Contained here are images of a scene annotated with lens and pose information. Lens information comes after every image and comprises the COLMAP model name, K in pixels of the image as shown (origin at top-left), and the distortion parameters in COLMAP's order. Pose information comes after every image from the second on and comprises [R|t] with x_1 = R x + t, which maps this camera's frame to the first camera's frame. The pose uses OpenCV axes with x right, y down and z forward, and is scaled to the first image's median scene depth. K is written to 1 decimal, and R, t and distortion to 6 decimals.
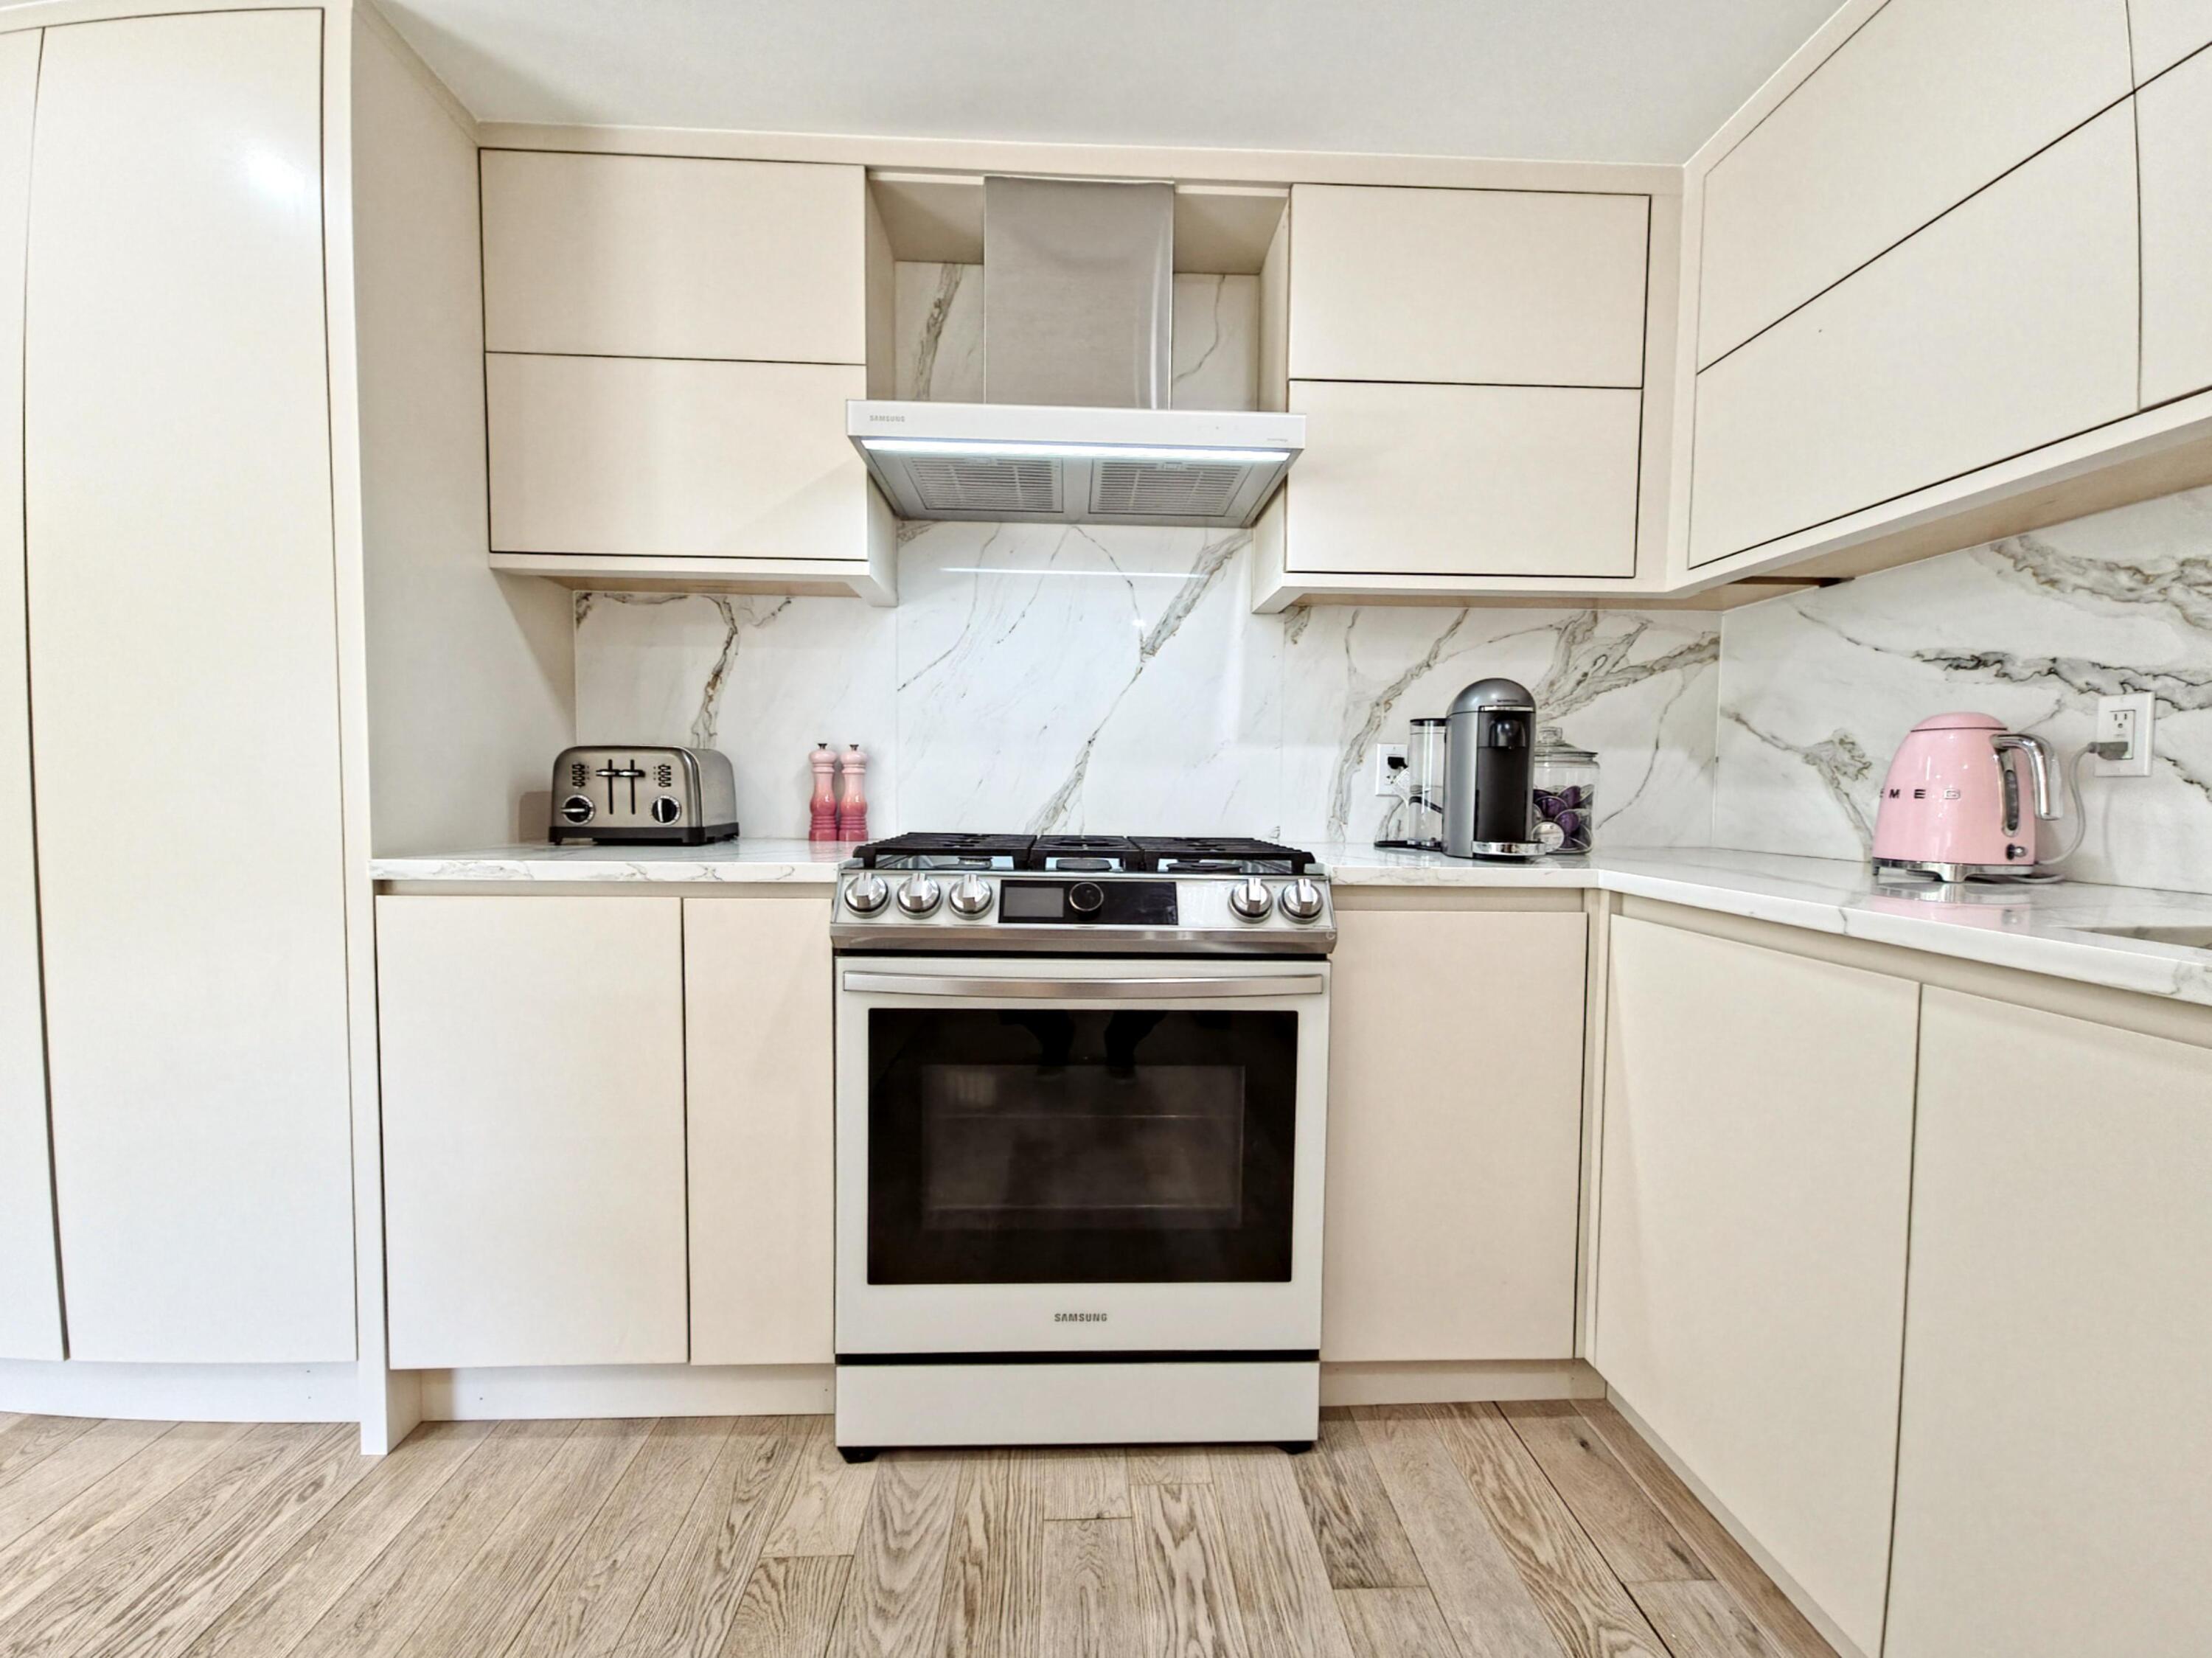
lens RADIAL K [[962.0, 0, 1103.6], [0, 962.0, 837.7], [0, 0, 1]] dist [0.011224, -0.004435]
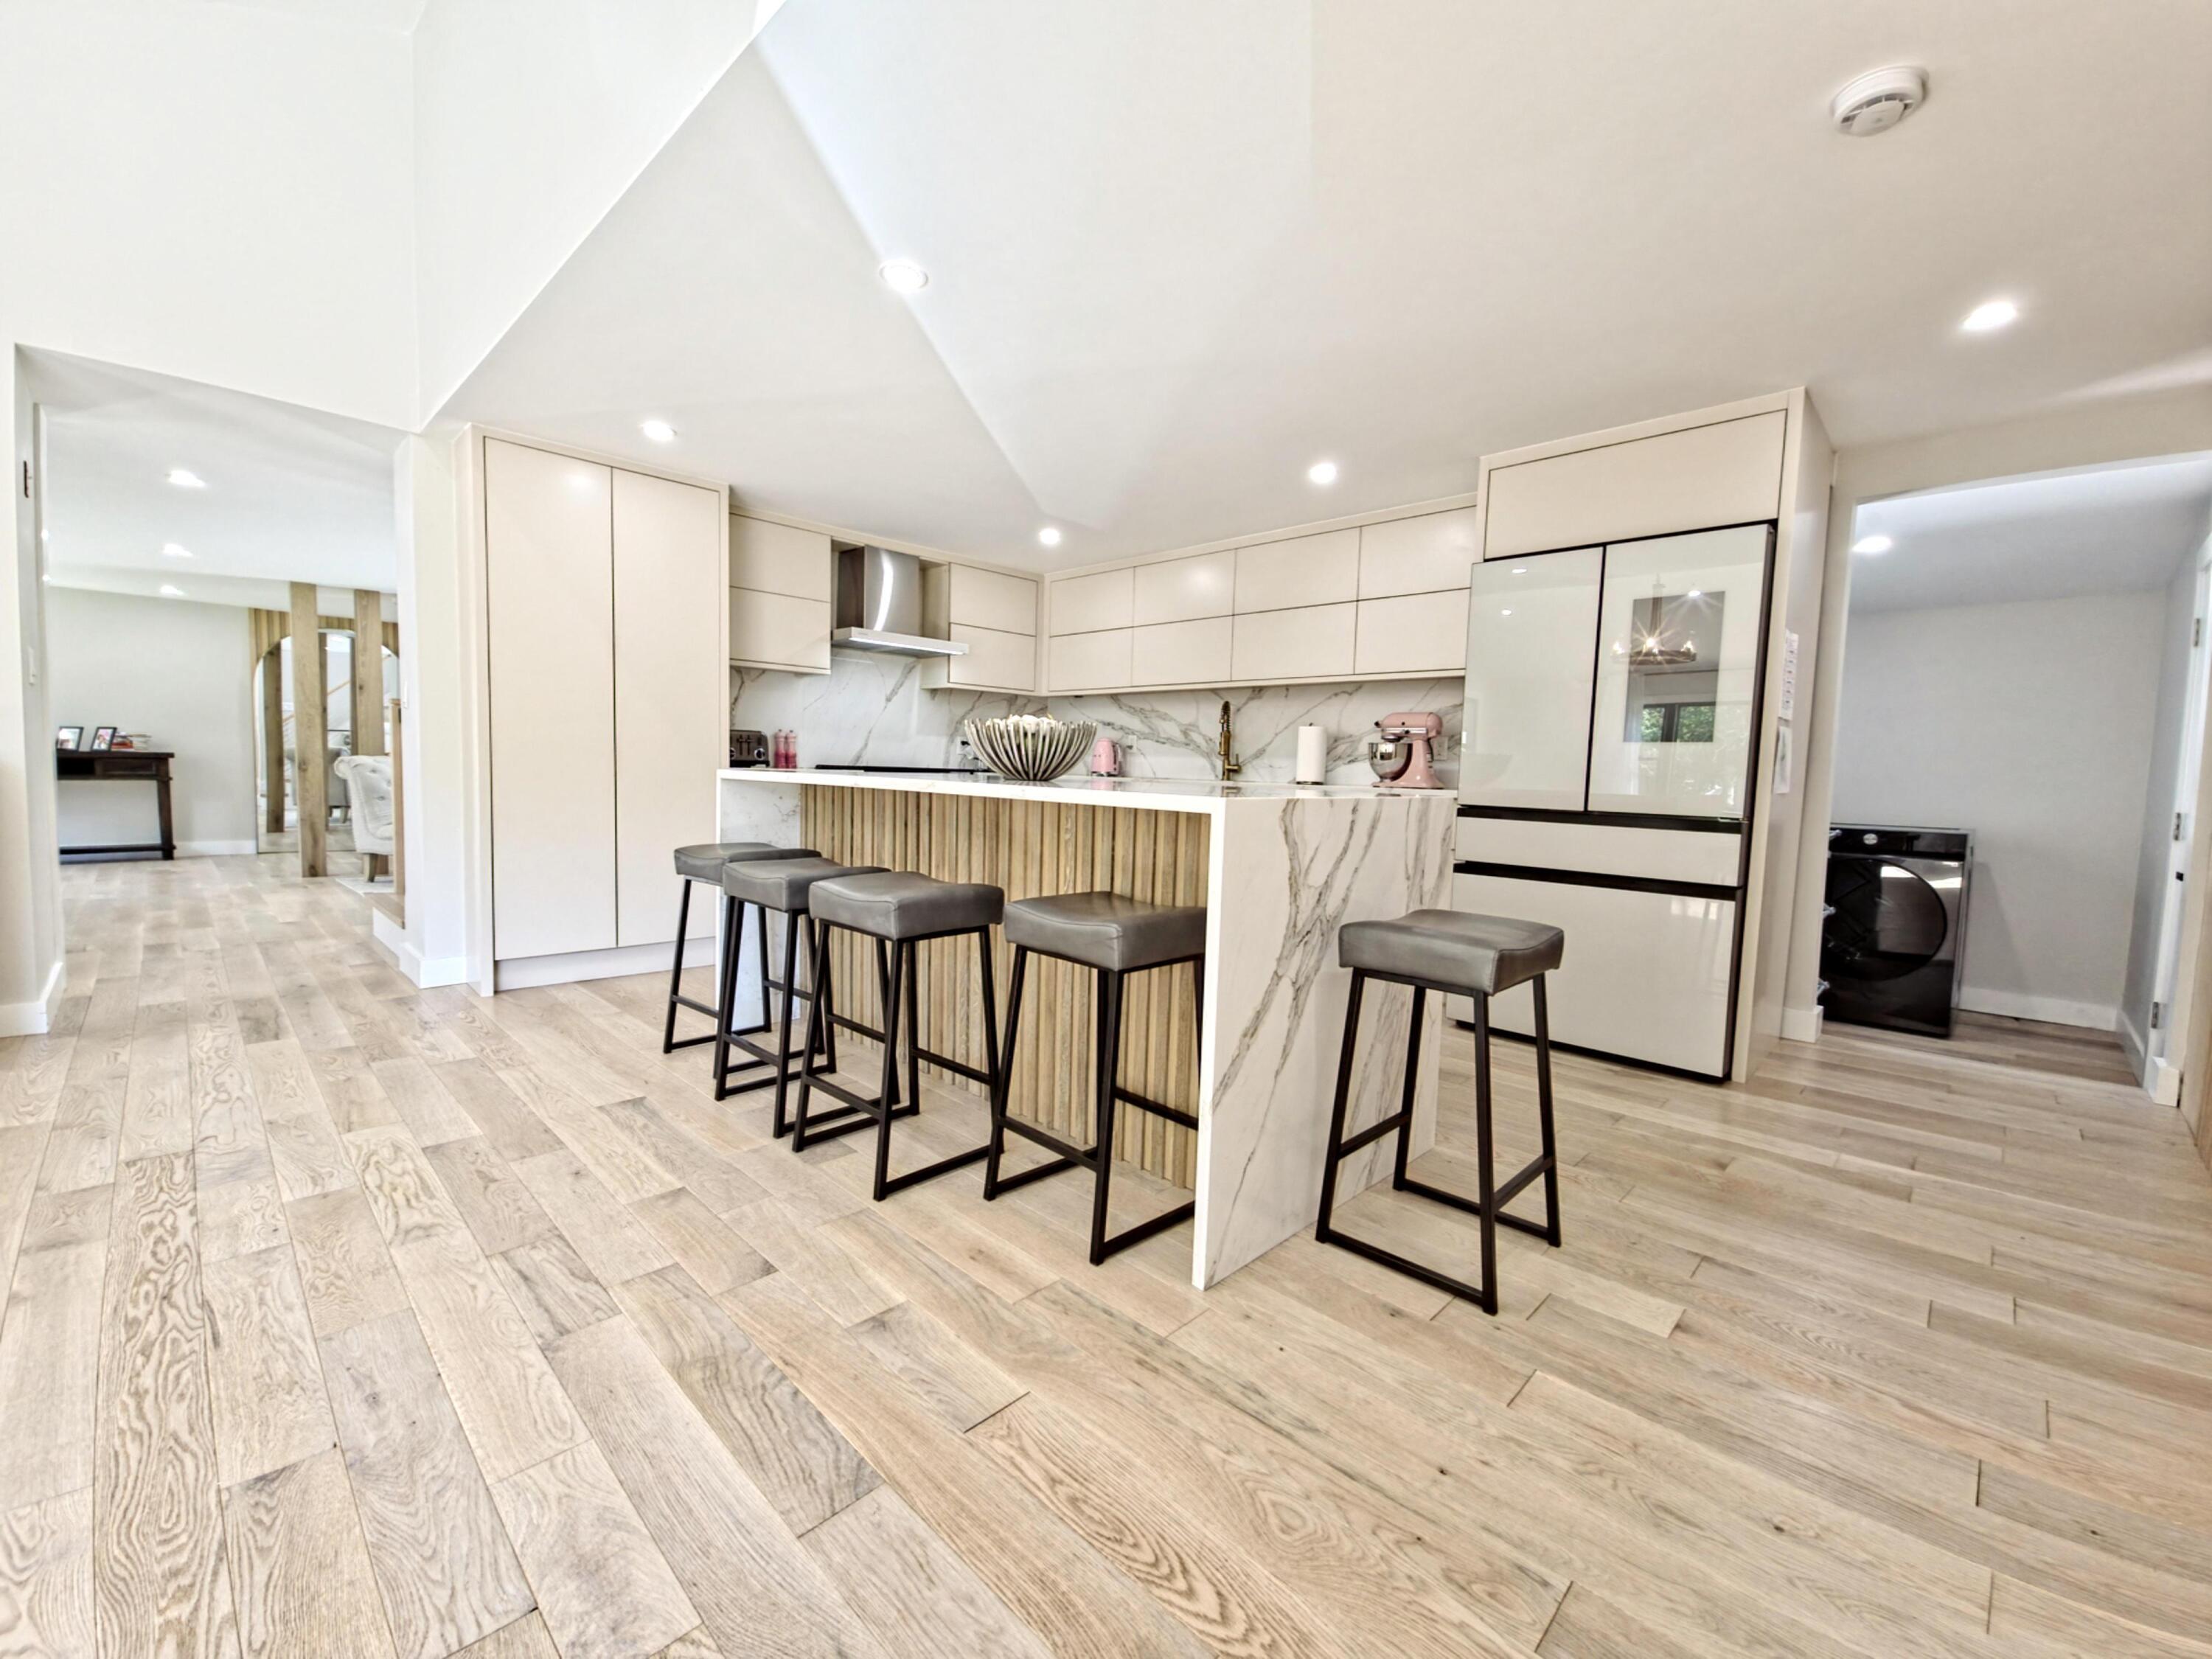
lens RADIAL K [[908.8, 0, 1106.5], [0, 908.8, 833.6], [0, 0, 1]] dist [0.012246, -0.006224]
pose [[0.726857, -0.040411, 0.685599, -1.531007], [0.016630, 0.999010, 0.041253, 0.106856], [-0.686587, -0.018584, 0.726810, -1.563926]]
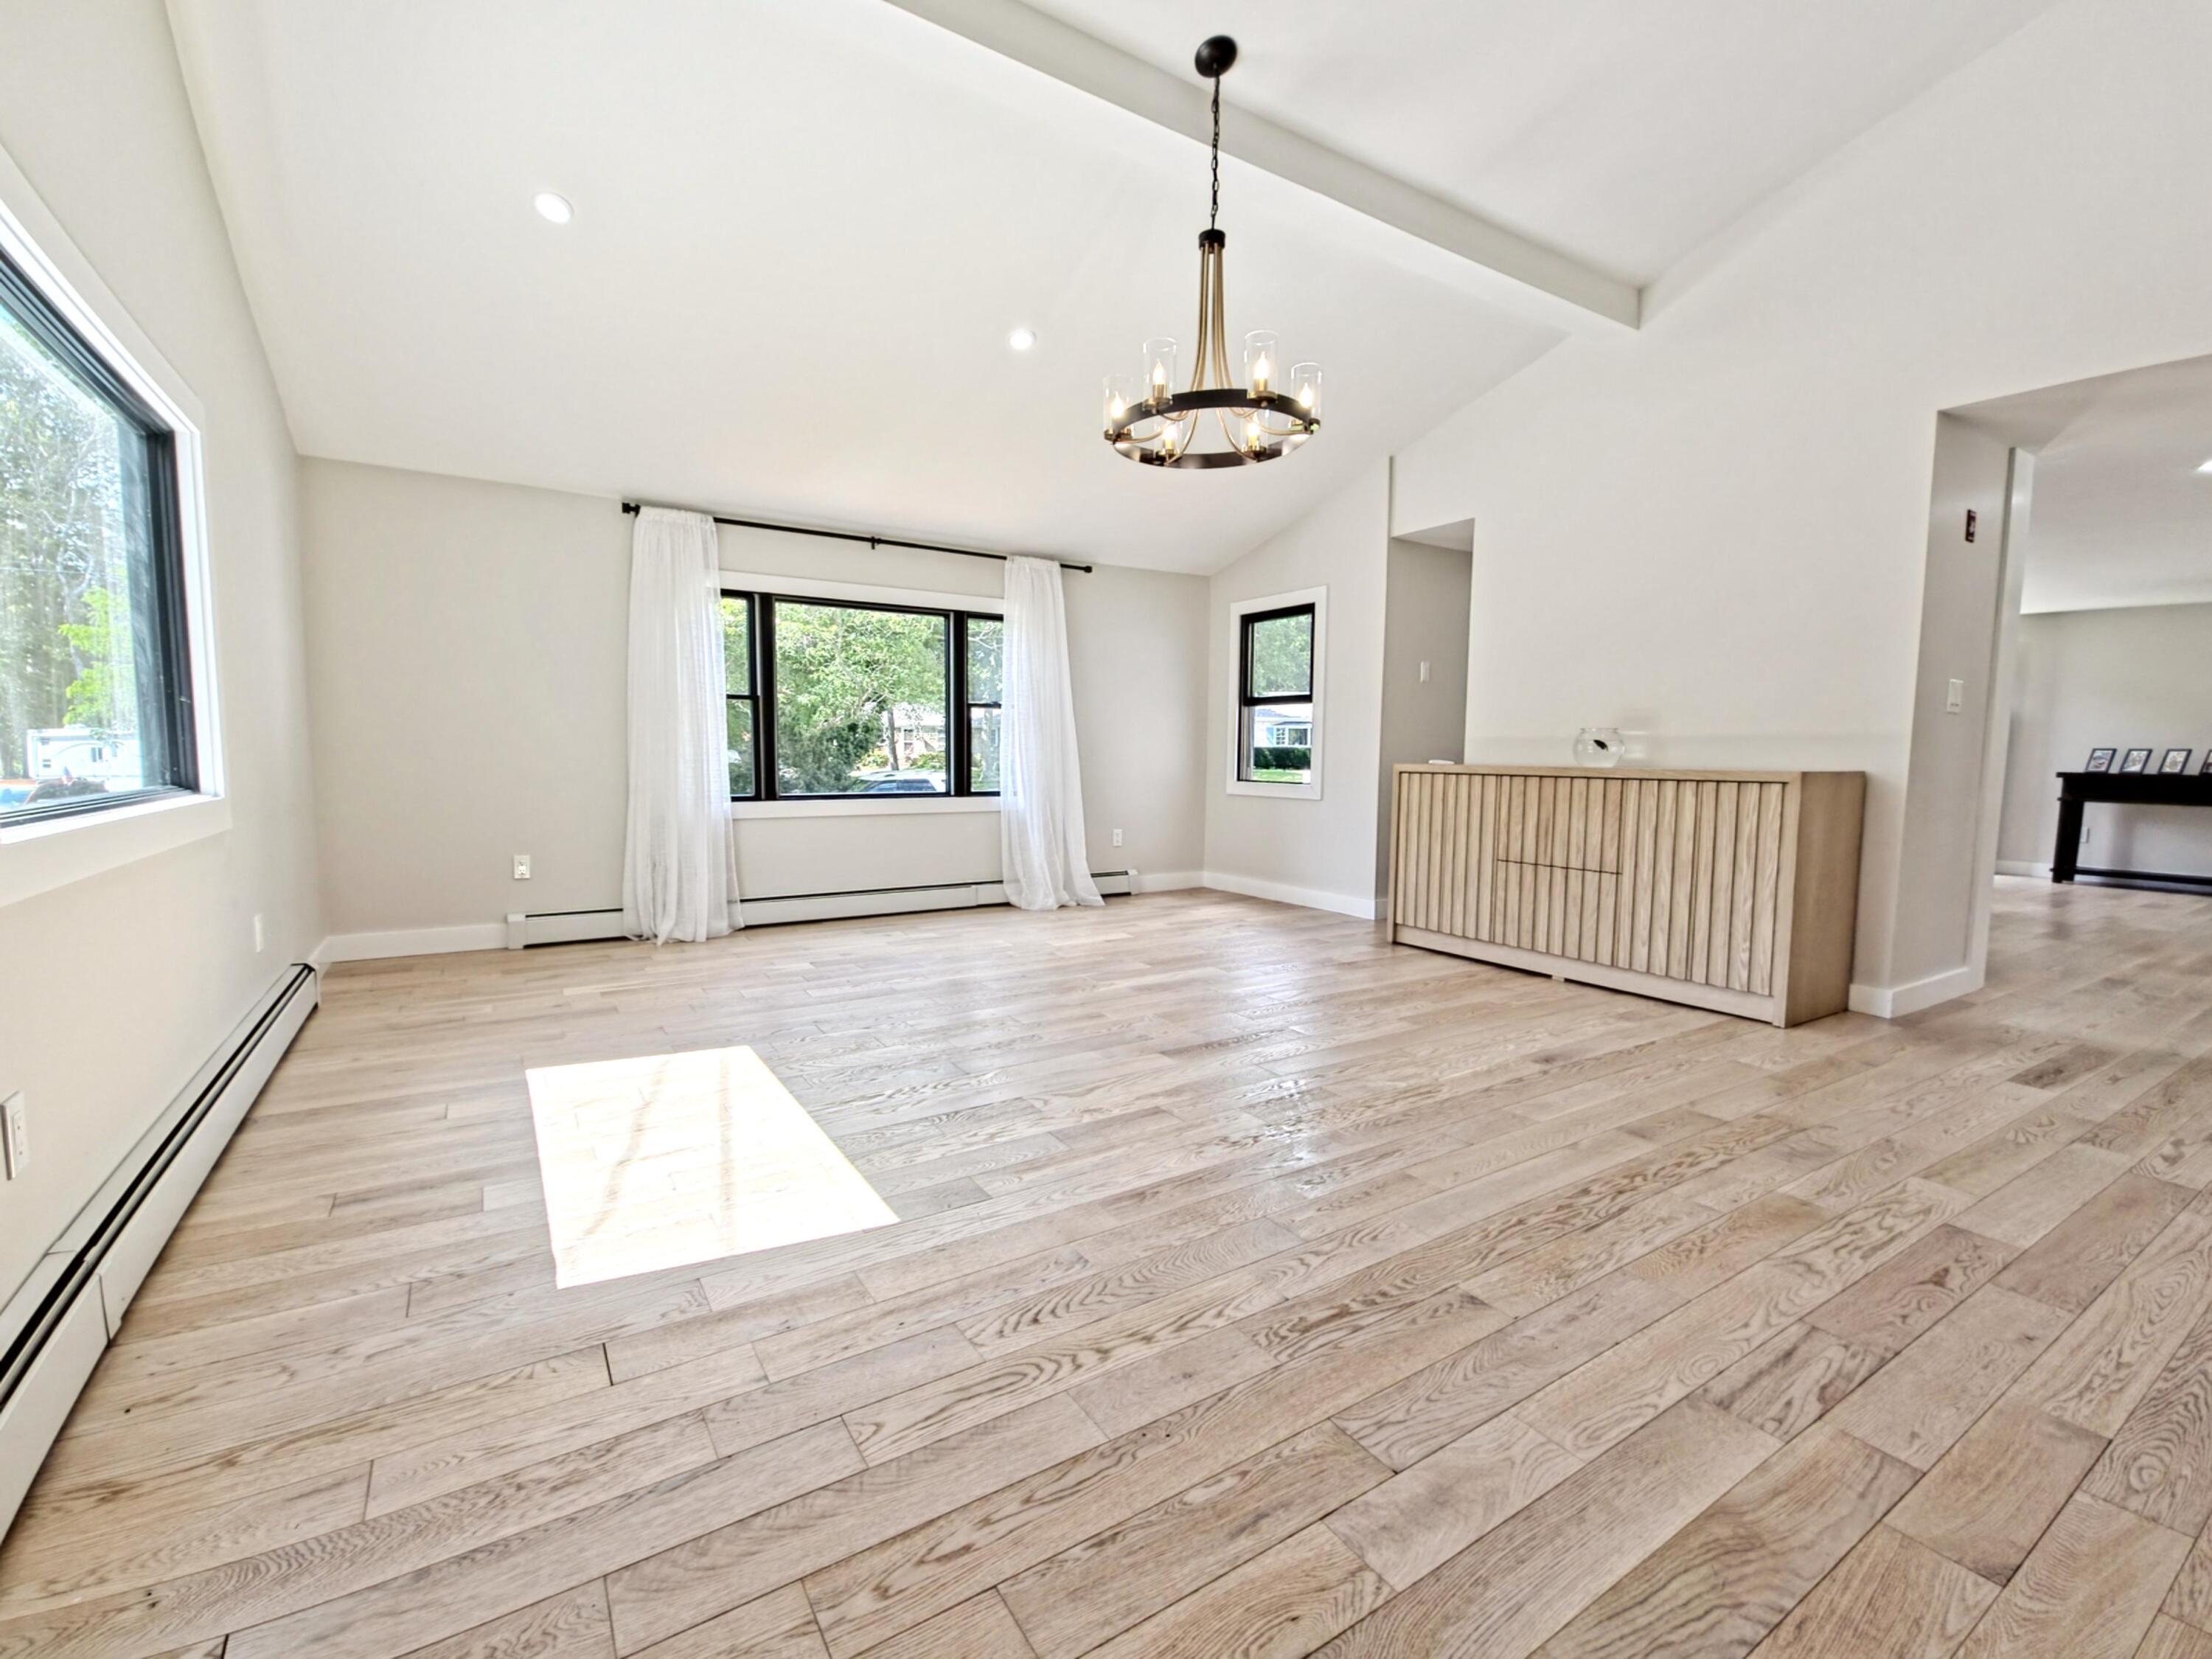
lens RADIAL K [[962.1, 0, 1093.5], [0, 962.1, 835.6], [0, 0, 1]] dist [0.011224, -0.004435]
pose [[0.498396, 0.073318, -0.863844, -0.924162], [-0.051699, 0.997158, 0.054806, 0.103081], [0.865407, 0.017345, 0.500770, -1.479086]]
